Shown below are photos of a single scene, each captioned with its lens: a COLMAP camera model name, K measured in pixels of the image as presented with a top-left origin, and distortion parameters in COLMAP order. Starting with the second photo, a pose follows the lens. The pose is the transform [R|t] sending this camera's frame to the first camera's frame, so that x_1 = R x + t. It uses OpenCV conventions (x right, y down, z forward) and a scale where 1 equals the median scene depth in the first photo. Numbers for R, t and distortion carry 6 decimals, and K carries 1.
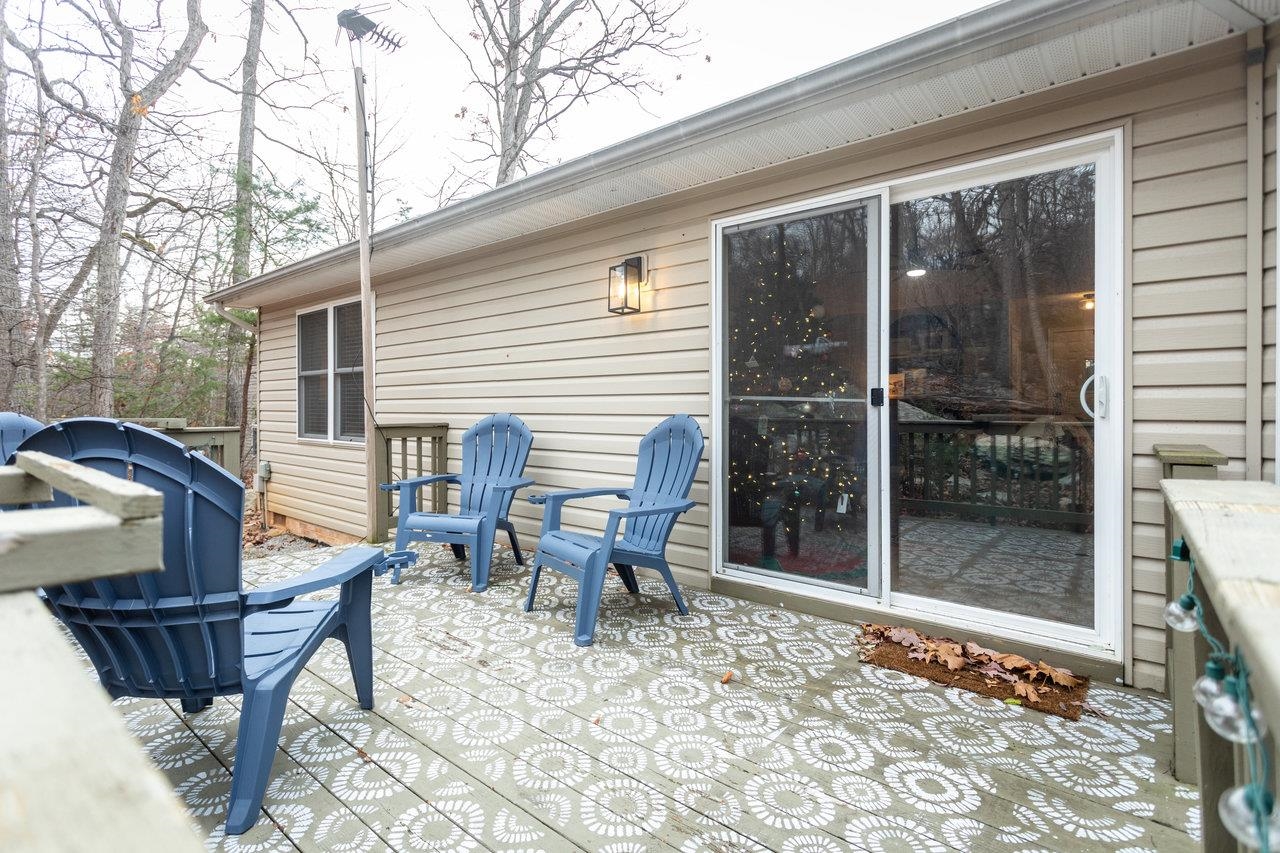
lens RADIAL K [[601.4, 0, 642.1], [0, 601.4, 414.0], [0, 0, 1]] dist [-0.005404, -0.000107]
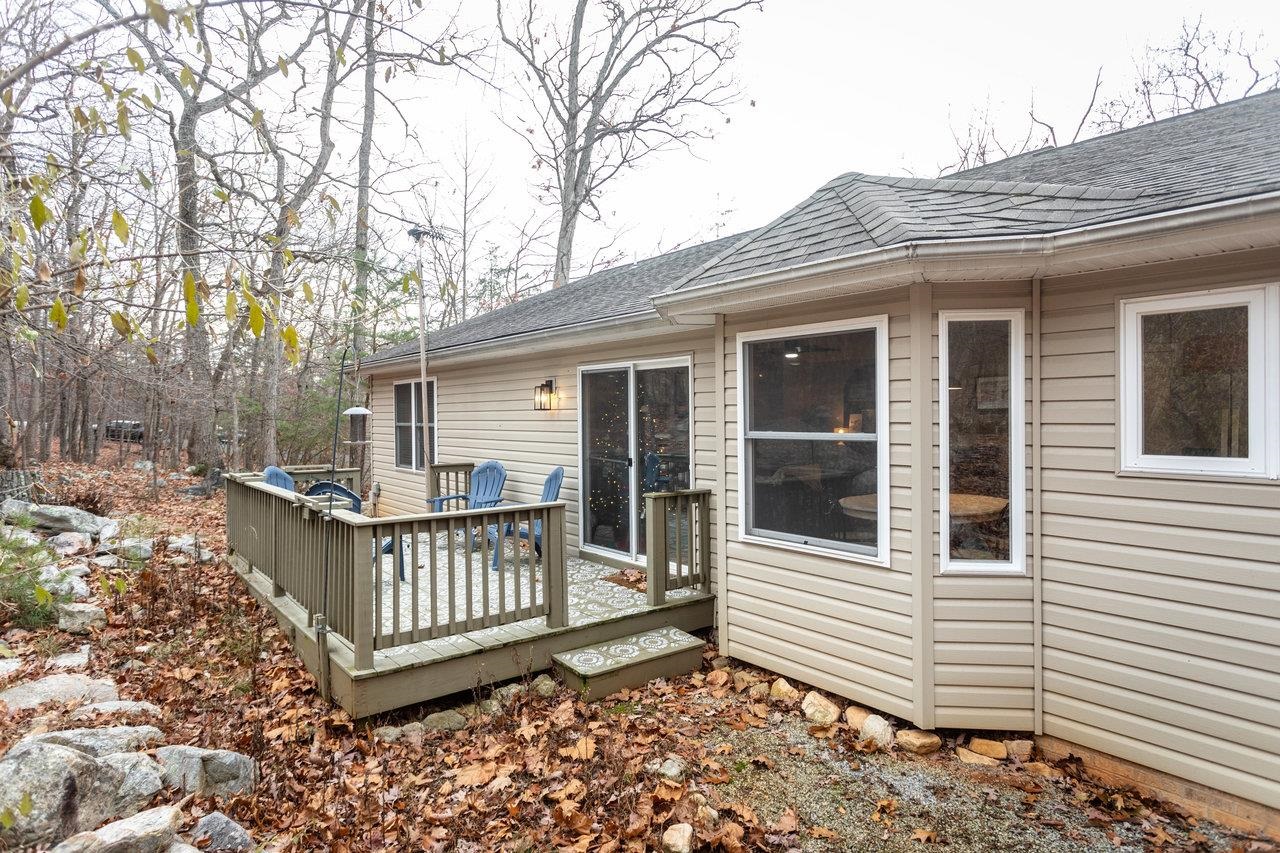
lens RADIAL K [[692.0, 0, 635.8], [0, 692.0, 429.1], [0, 0, 1]] dist [-0.000791, 0.002043]
pose [[0.977784, -0.003416, -0.209587, 0.320163], [0.005162, 0.999956, 0.007786, -0.056245], [0.209552, -0.008694, 0.977759, -0.476904]]
